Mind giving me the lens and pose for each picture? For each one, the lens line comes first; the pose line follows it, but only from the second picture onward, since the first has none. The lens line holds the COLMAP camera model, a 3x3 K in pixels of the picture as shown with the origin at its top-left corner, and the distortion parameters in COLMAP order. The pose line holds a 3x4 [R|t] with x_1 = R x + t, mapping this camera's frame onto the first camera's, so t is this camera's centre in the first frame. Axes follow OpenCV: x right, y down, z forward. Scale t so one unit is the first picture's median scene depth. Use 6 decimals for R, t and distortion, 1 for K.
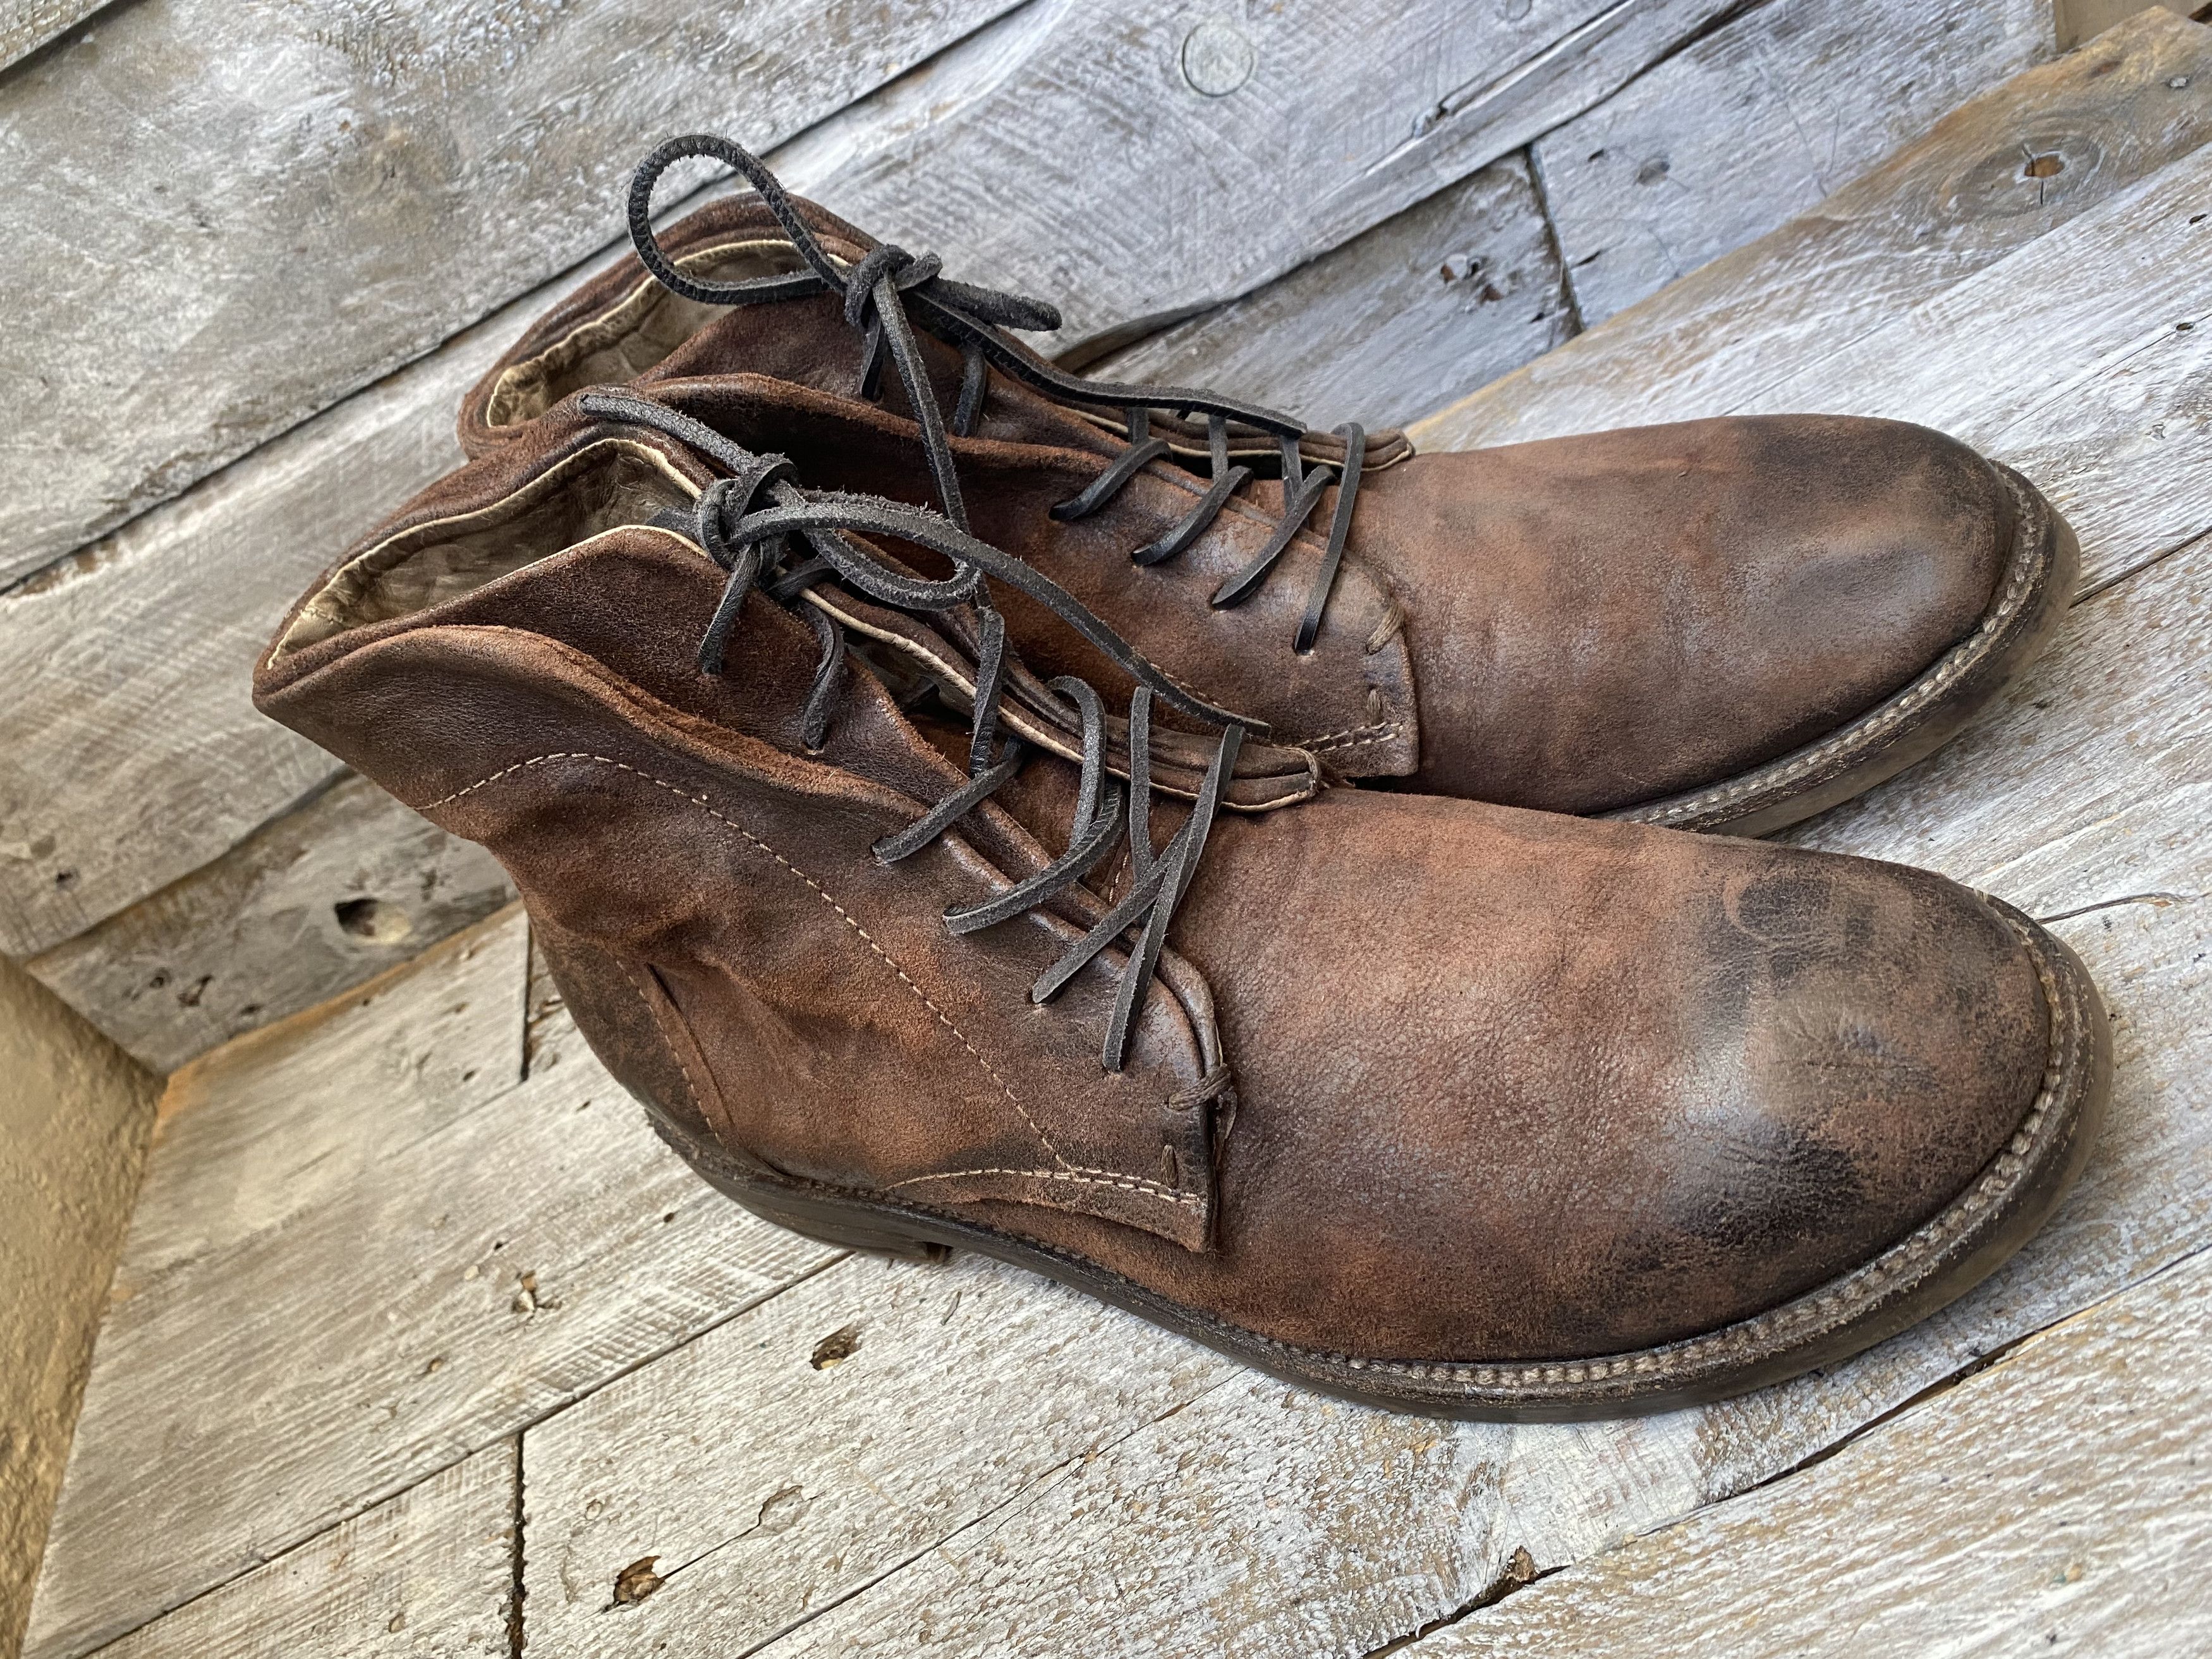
lens RADIAL K [[1691.8, 0, 1097.6], [0, 1691.8, 800.2], [0, 0, 1]] dist [0.000265, 0.006537]
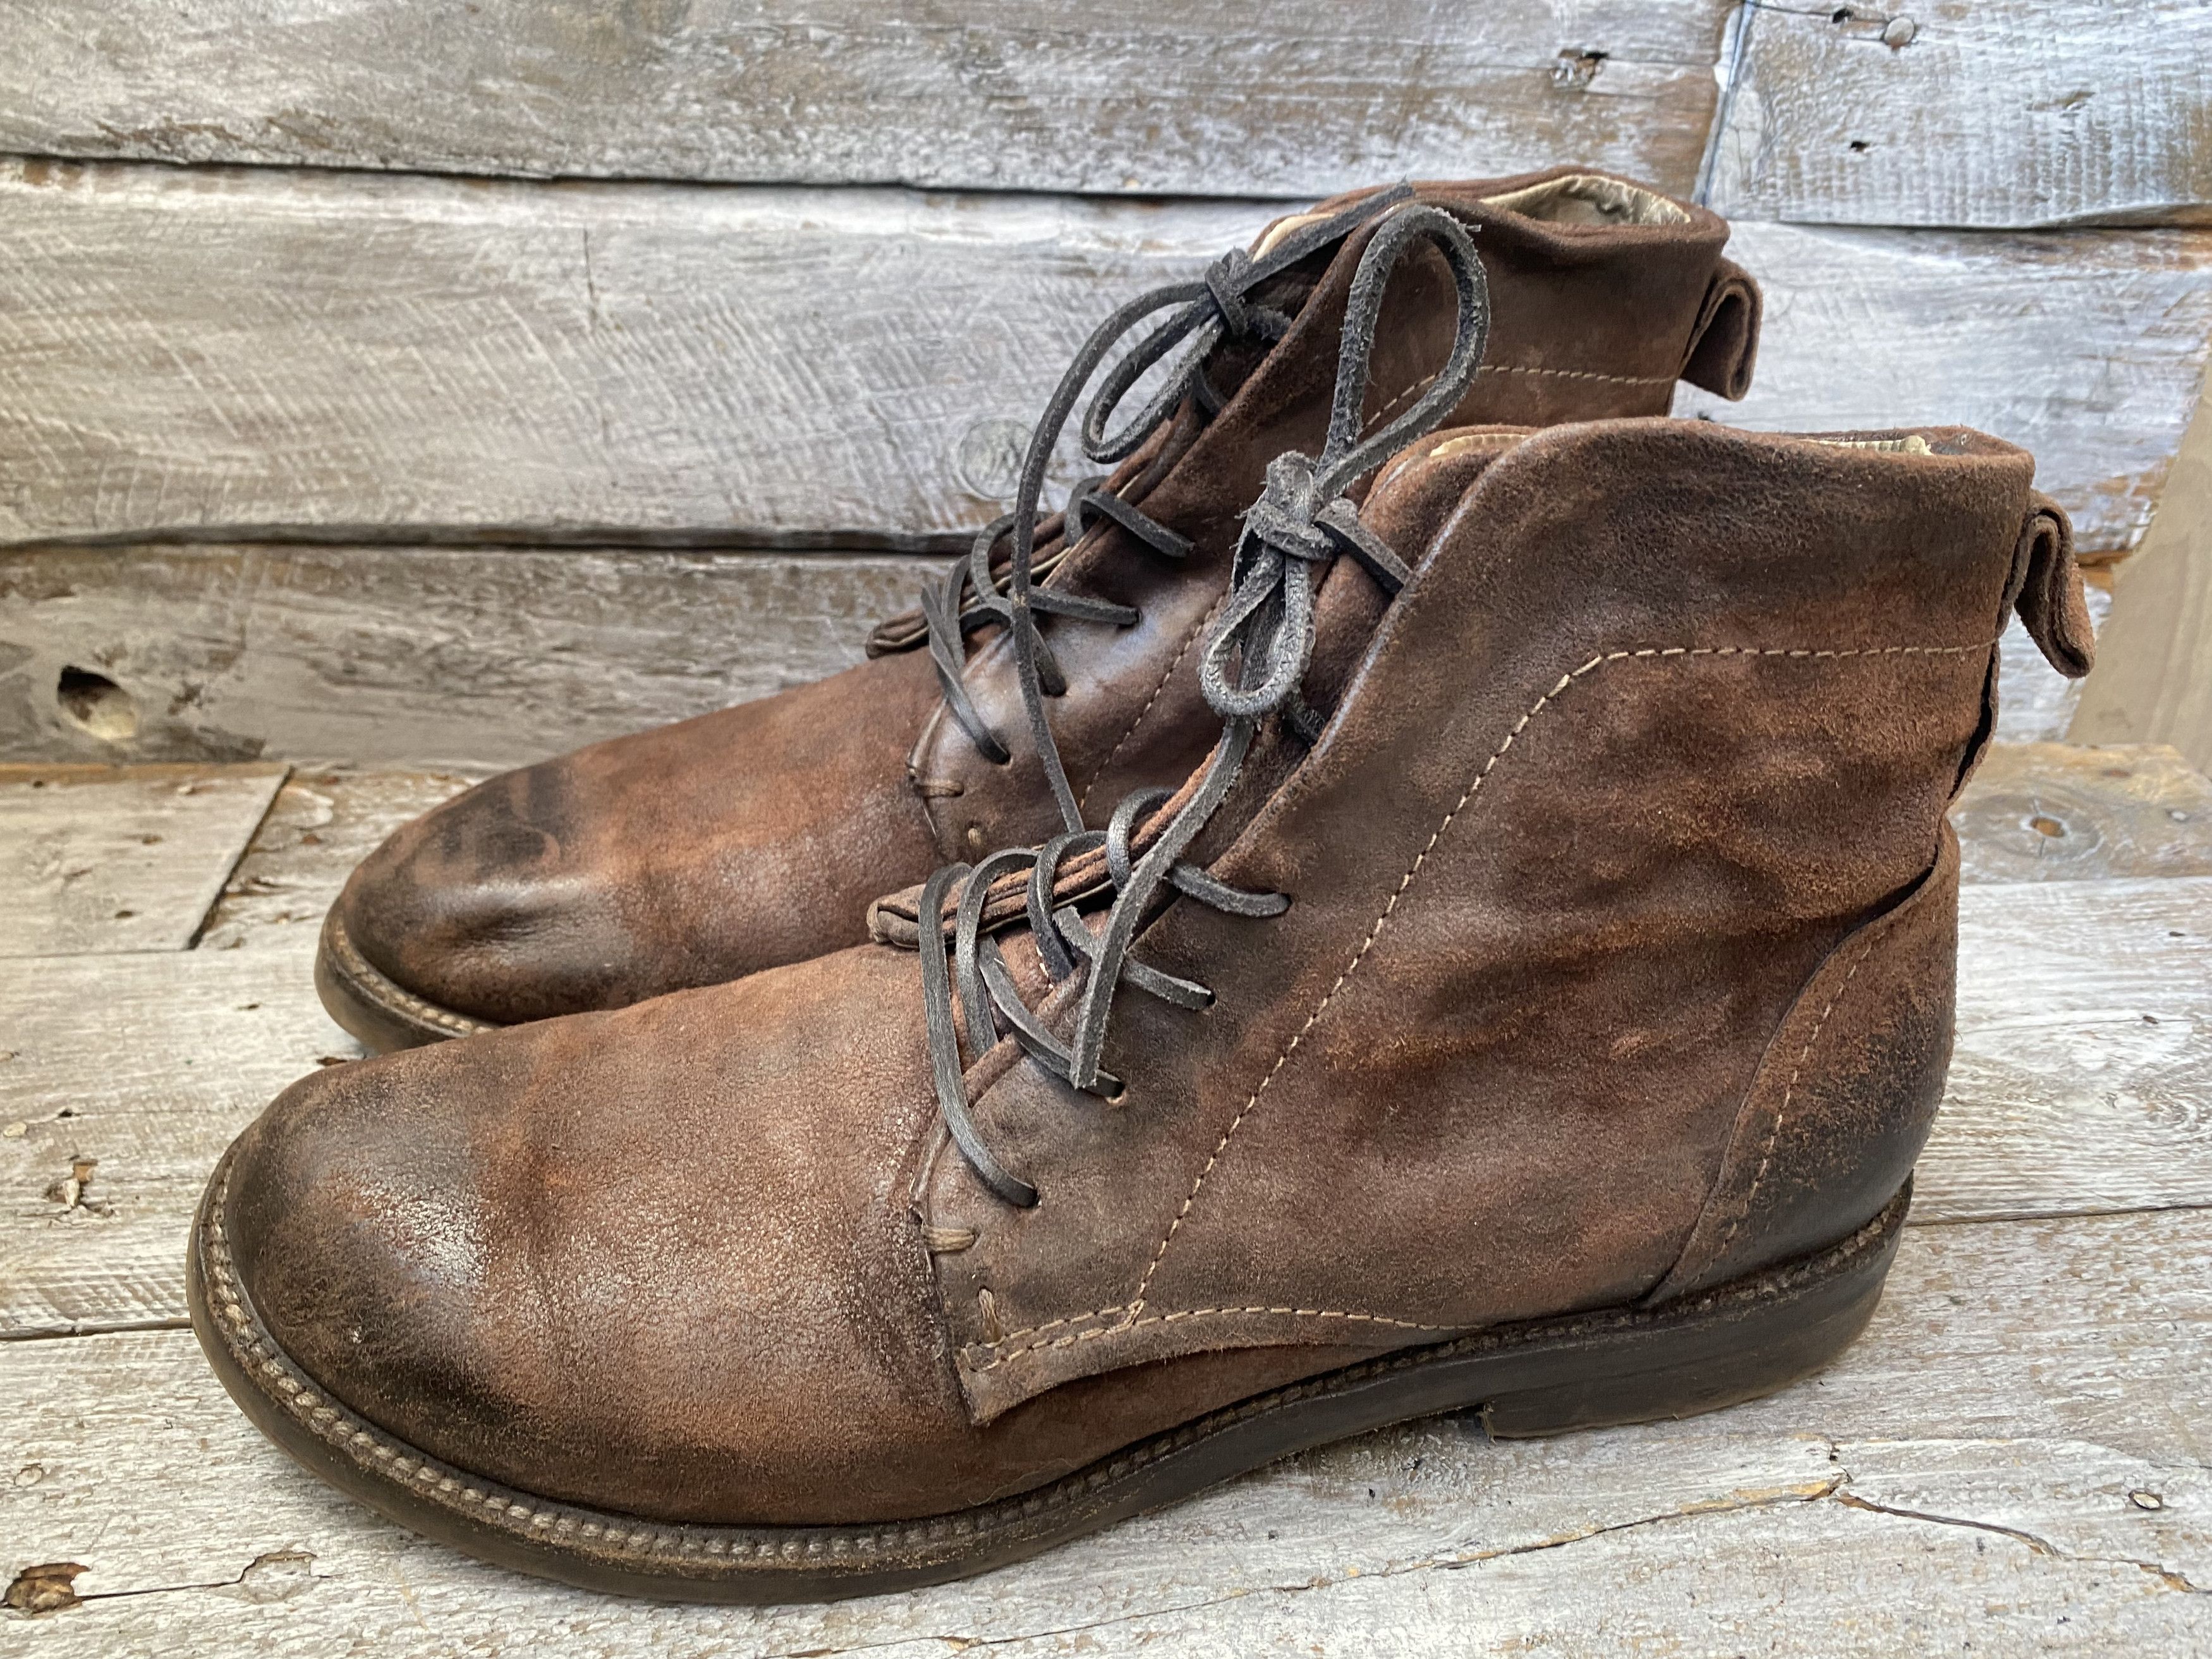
lens RADIAL K [[1696.7, 0, 1109.6], [0, 1696.7, 808.6], [0, 0, 1]] dist [-0.000955, 0.005690]
pose [[0.874480, 0.466239, 0.133815, -0.106840], [-0.438946, 0.878034, -0.190743, 0.080173], [-0.206426, 0.108064, 0.972477, 0.108635]]
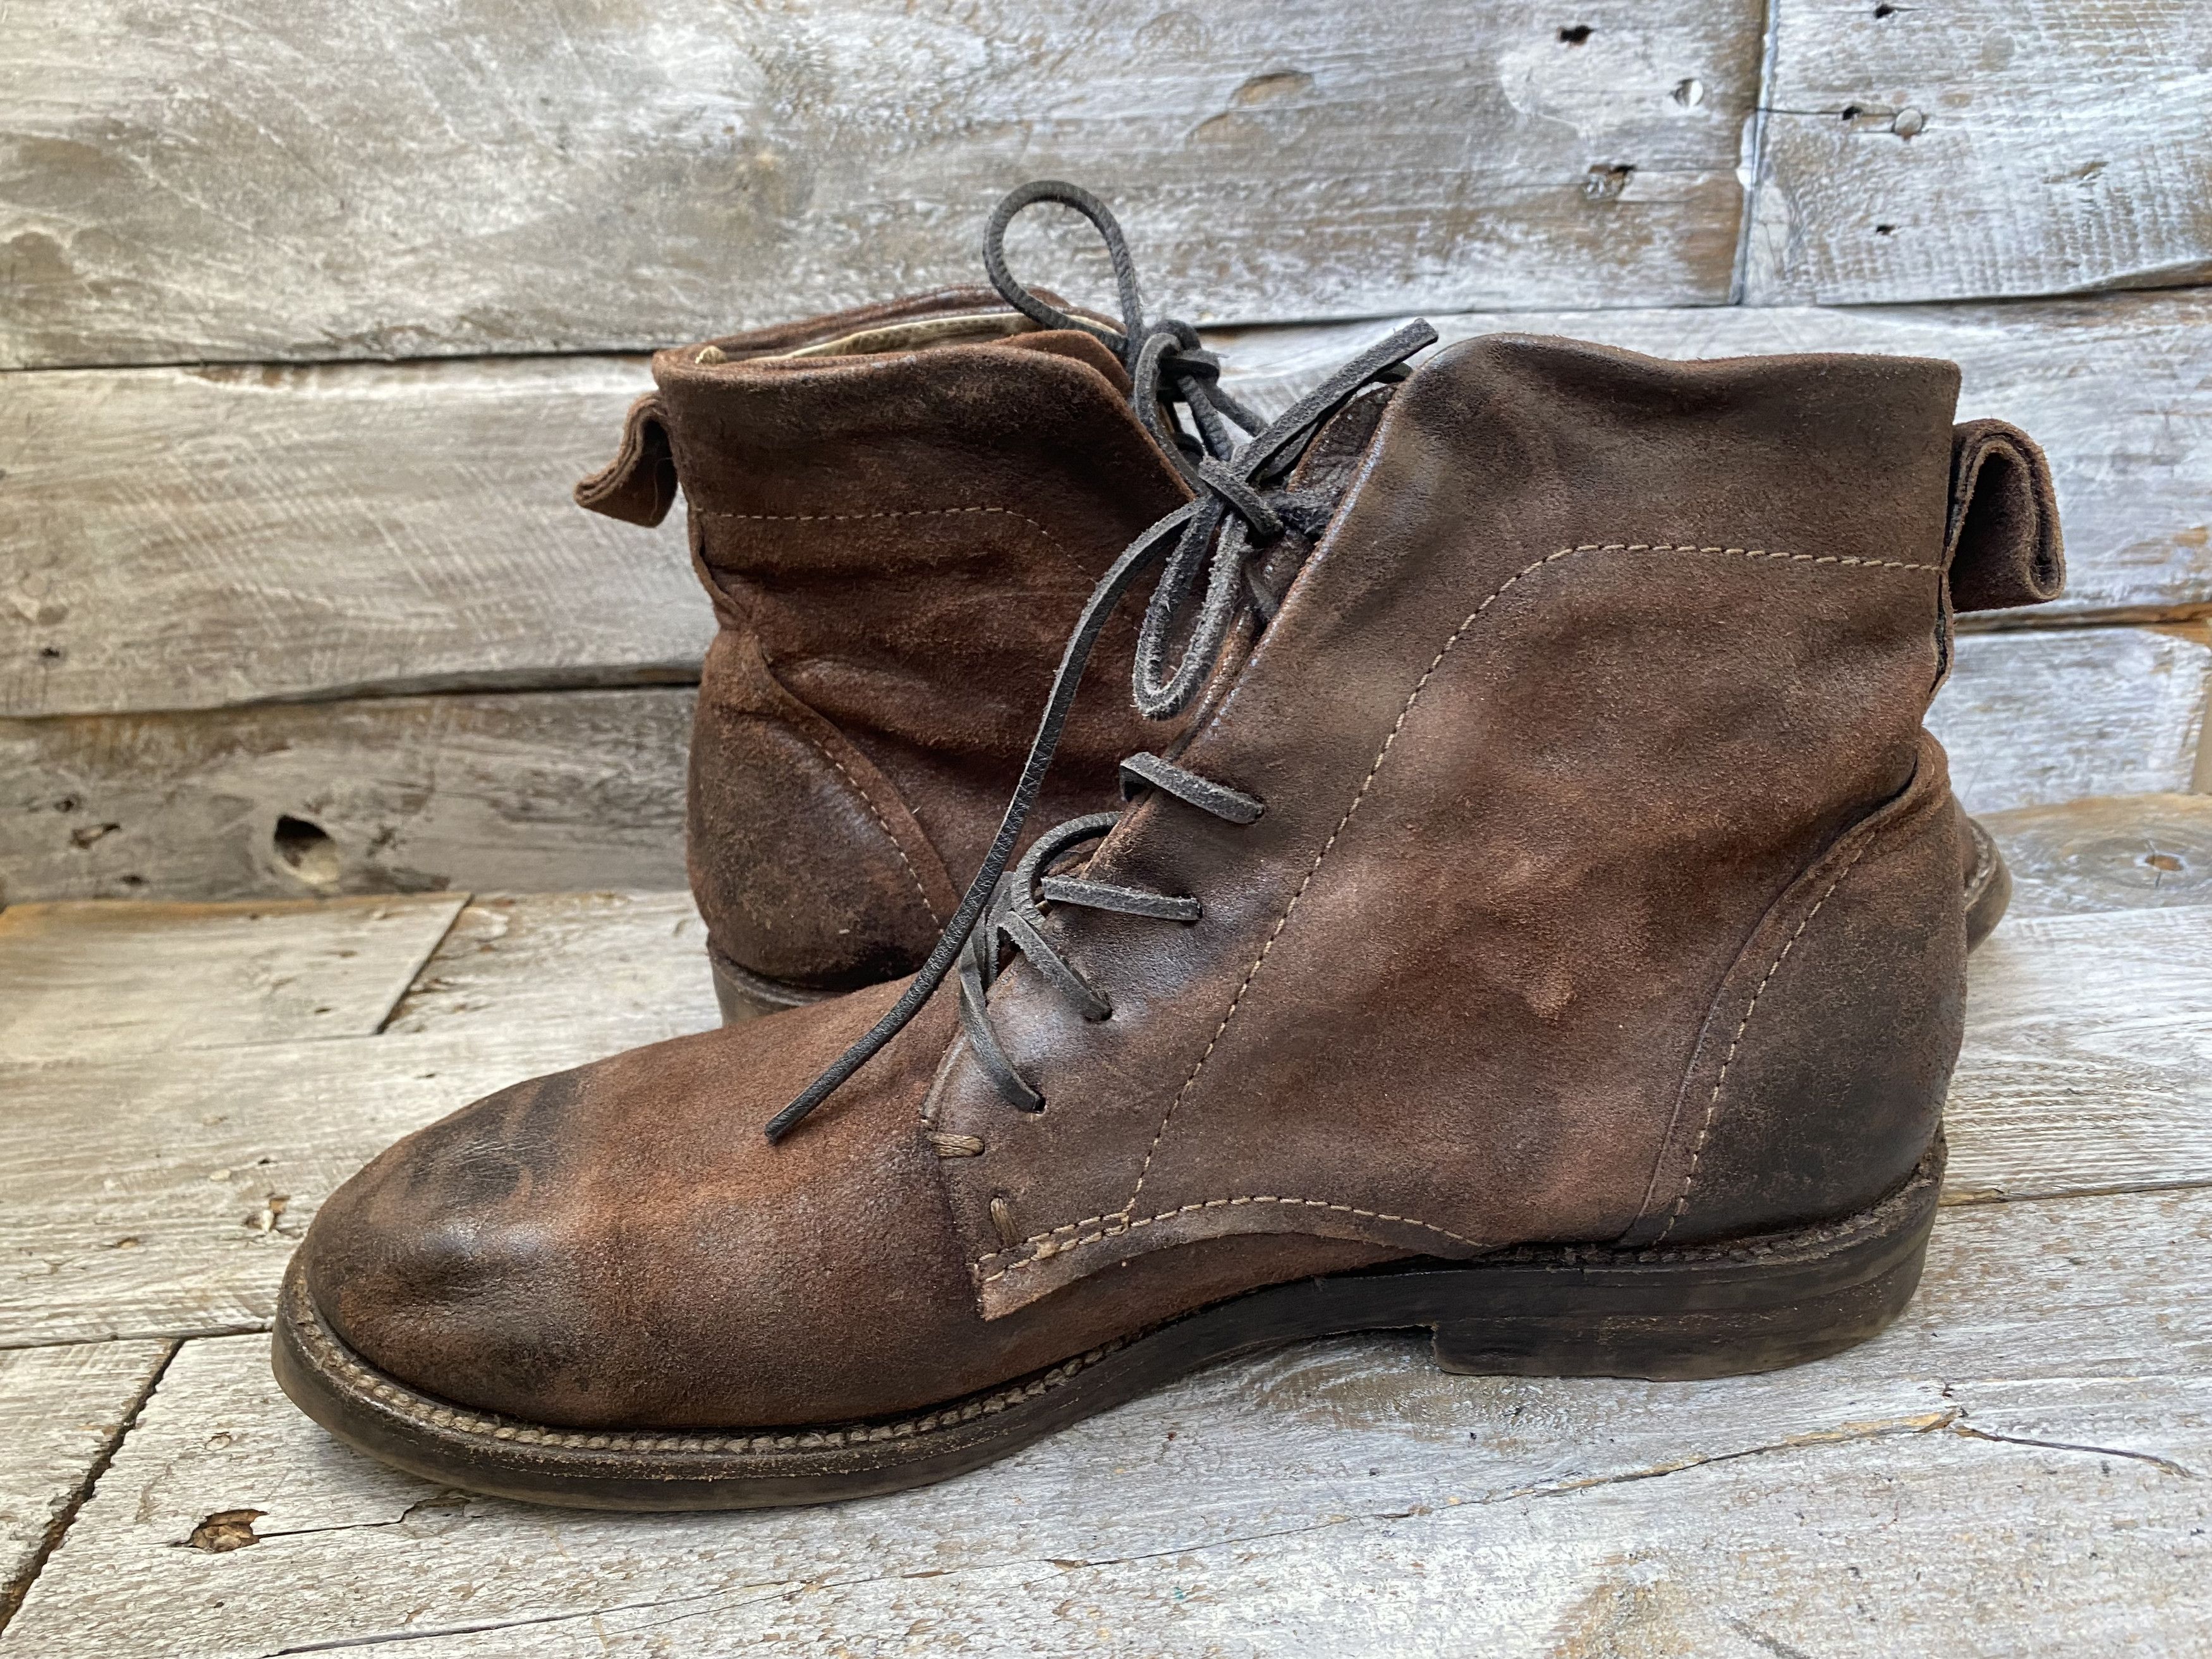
lens RADIAL K [[1696.2, 0, 1114.9], [0, 1696.2, 835.8], [0, 0, 1]] dist [-0.006621, 0.012880]
pose [[0.901253, 0.432813, -0.020410, -0.010761], [-0.420729, 0.862884, -0.280031, 0.197404], [-0.103589, 0.260966, 0.959774, 0.067781]]
